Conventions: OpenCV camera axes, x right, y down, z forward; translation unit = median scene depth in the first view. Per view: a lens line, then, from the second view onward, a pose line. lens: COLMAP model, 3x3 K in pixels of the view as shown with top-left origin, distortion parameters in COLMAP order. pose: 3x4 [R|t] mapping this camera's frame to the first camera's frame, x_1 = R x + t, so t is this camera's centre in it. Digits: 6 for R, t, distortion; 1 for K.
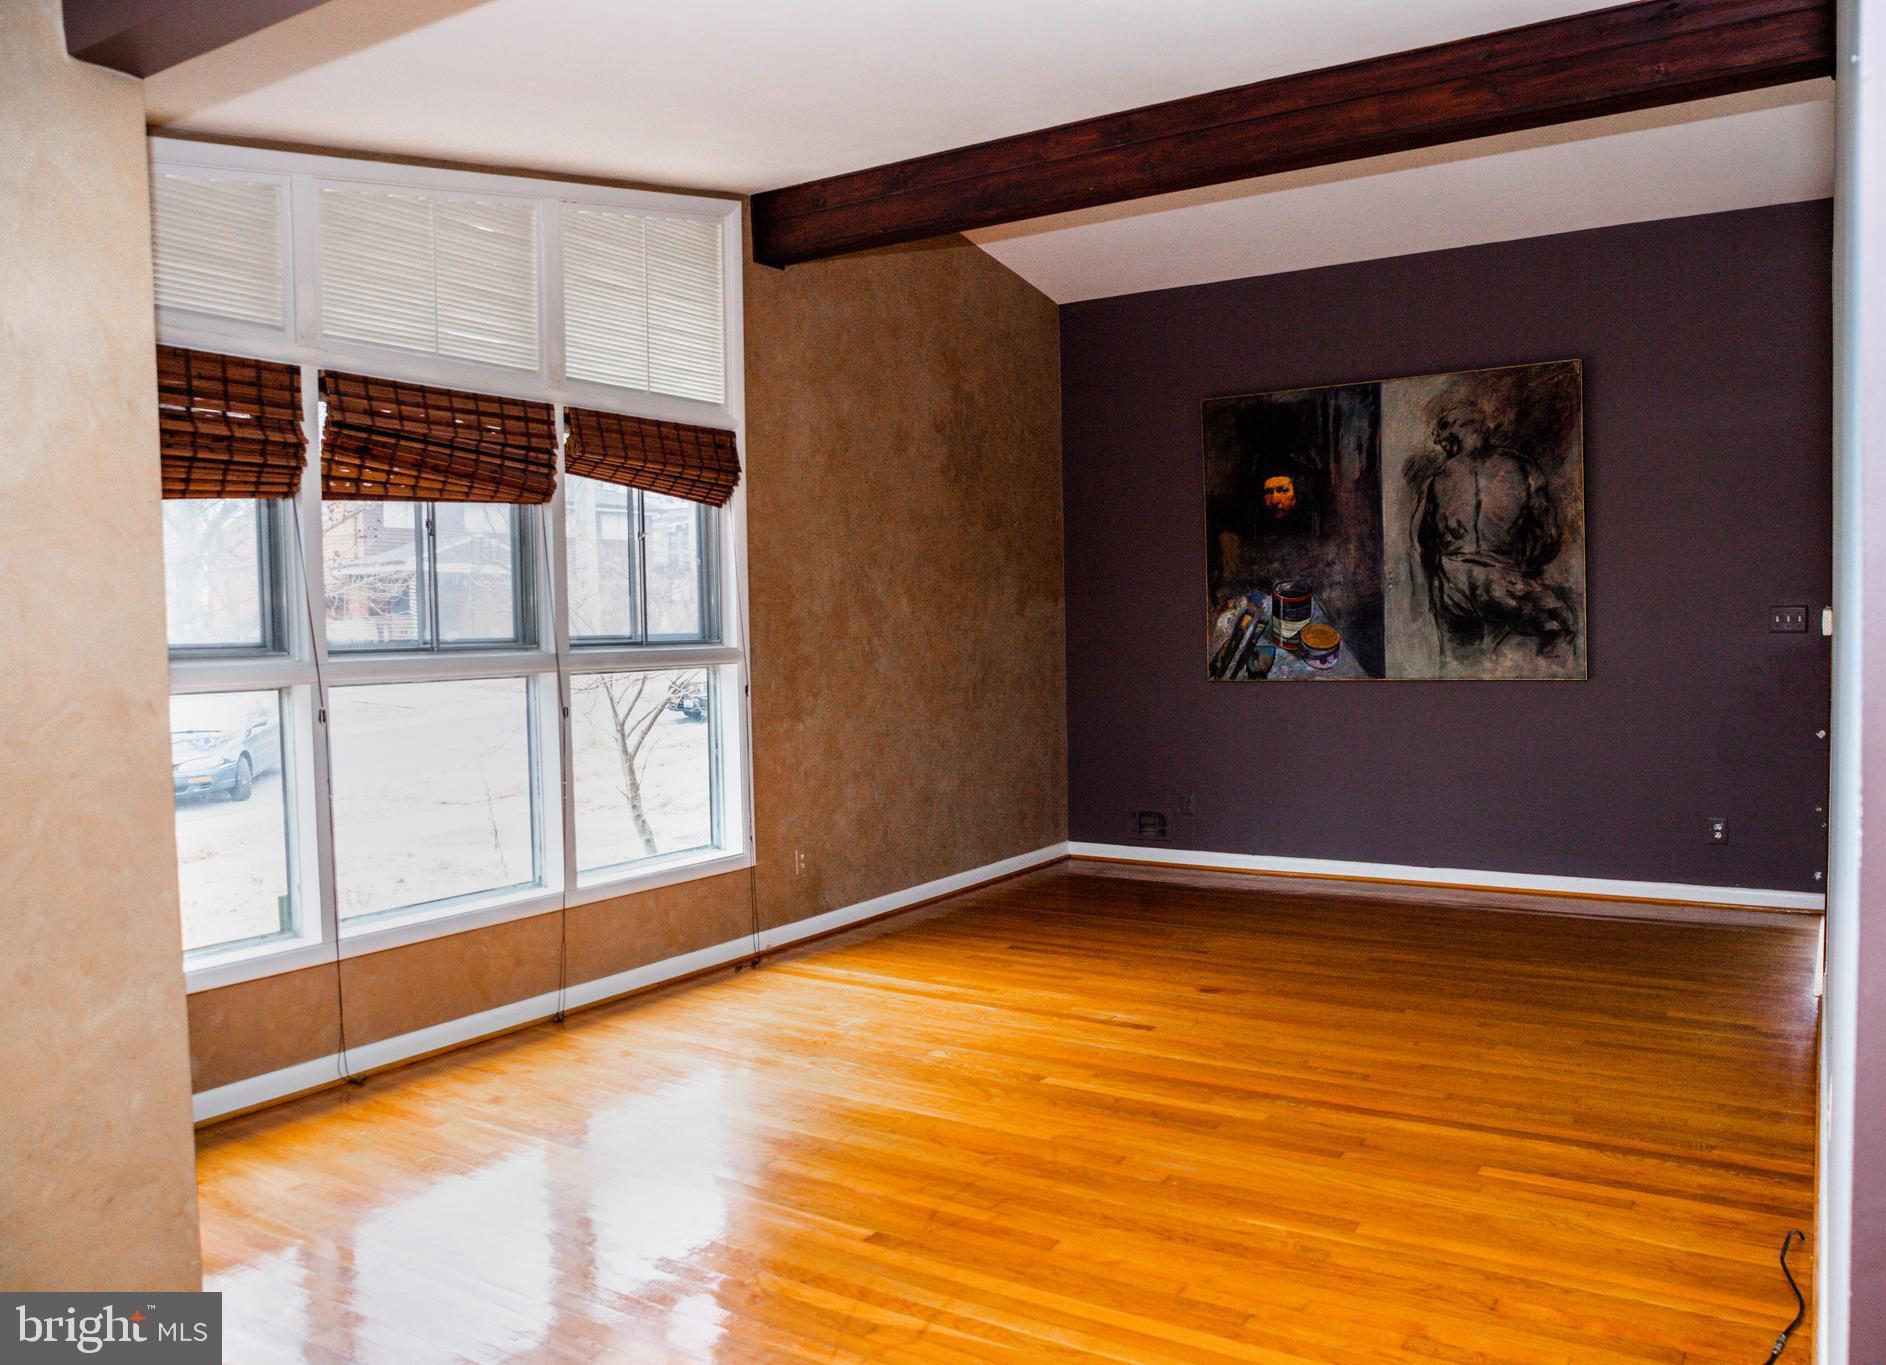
lens RADIAL K [[1461.2, 0, 943.0], [0, 1461.2, 682.5], [0, 0, 1]] dist [-0.079903, 0.003072]
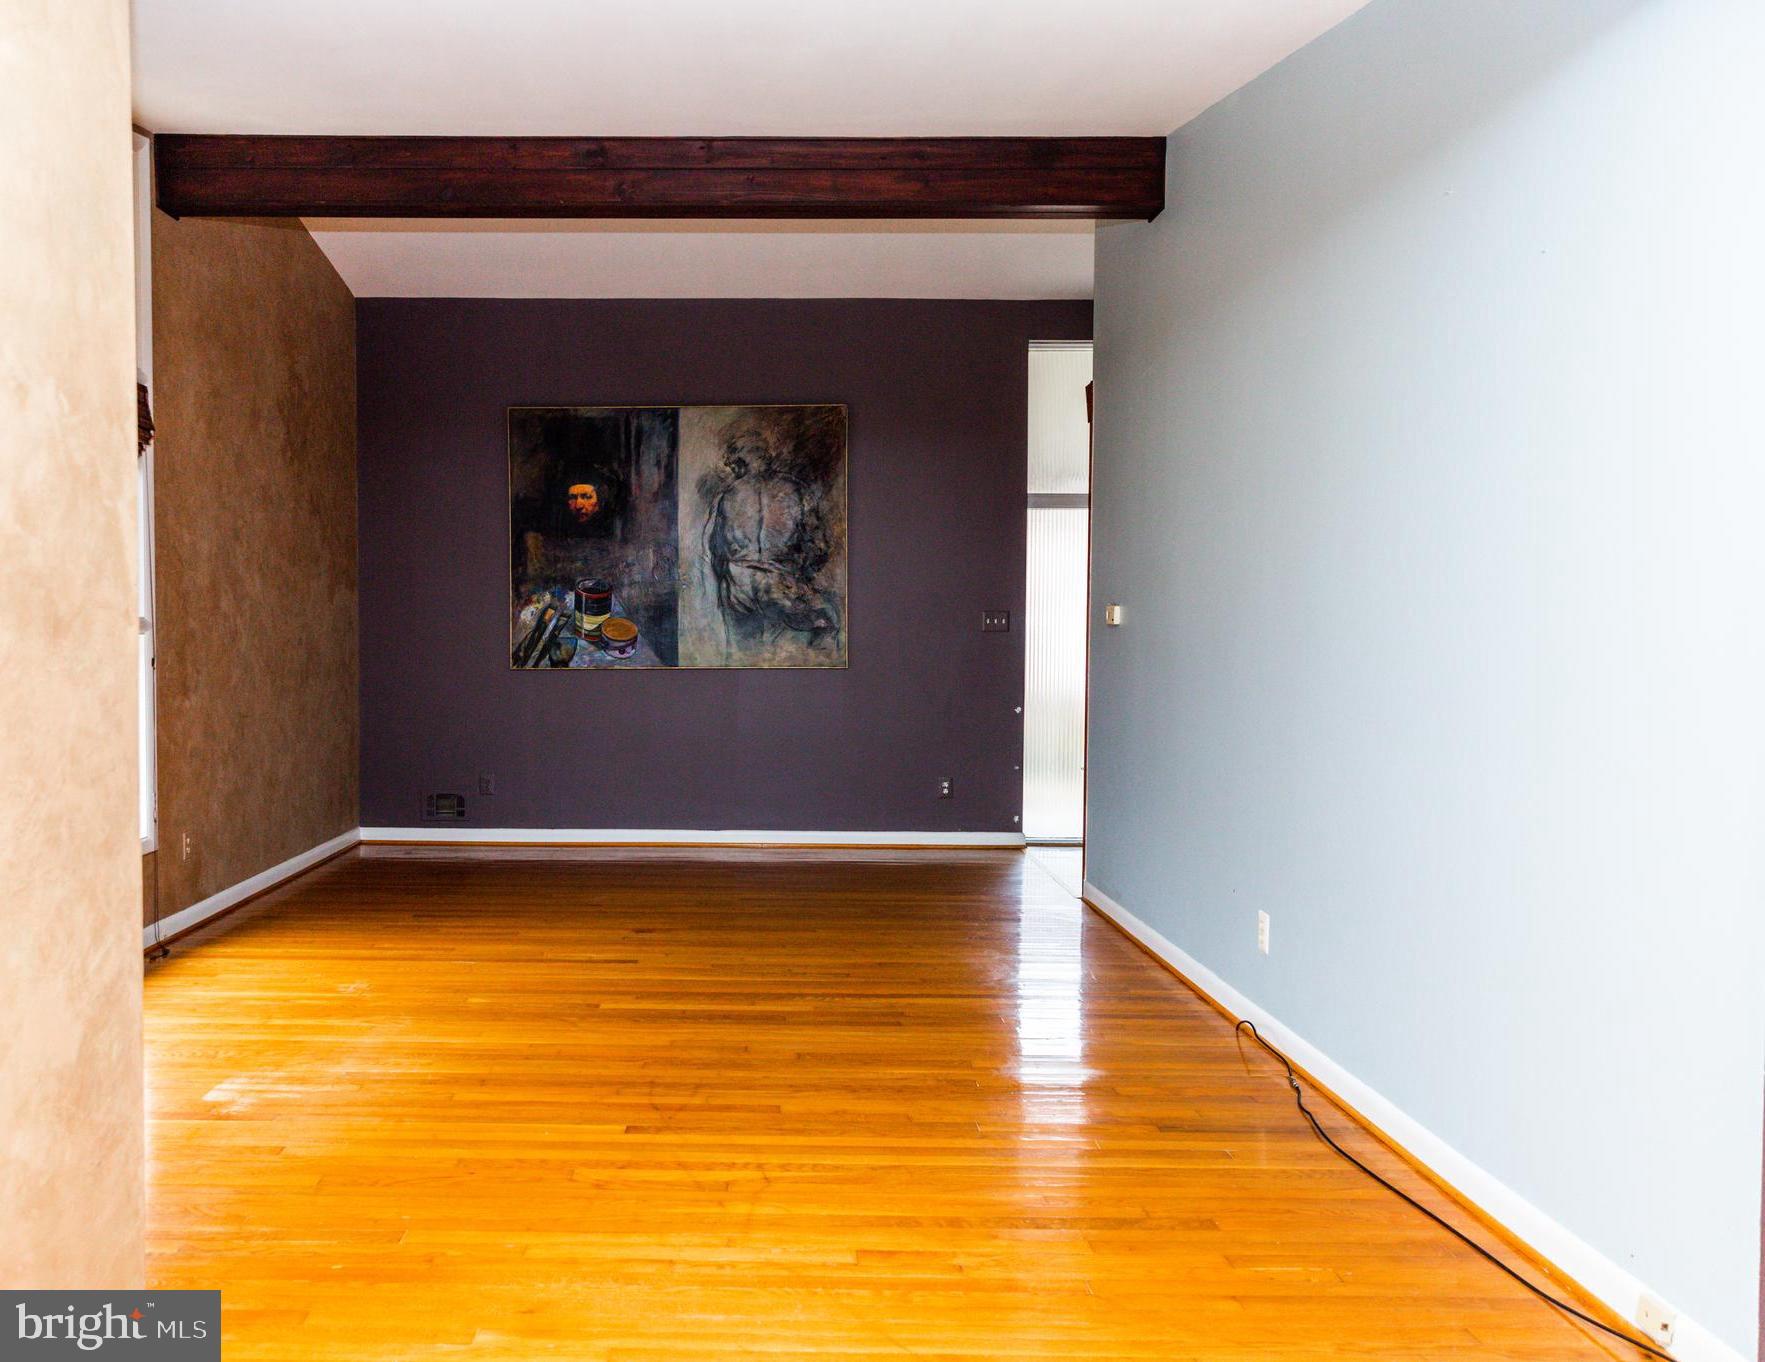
lens RADIAL K [[1359.4, 0, 882.5], [0, 1359.4, 681.0], [0, 0, 1]] dist [0.001764, 0.007635]
pose [[0.847863, 0.002498, 0.530210, -0.134614], [-0.000345, 0.999991, -0.004158, 0.013393], [-0.530215, 0.003342, 0.847856, 0.002809]]
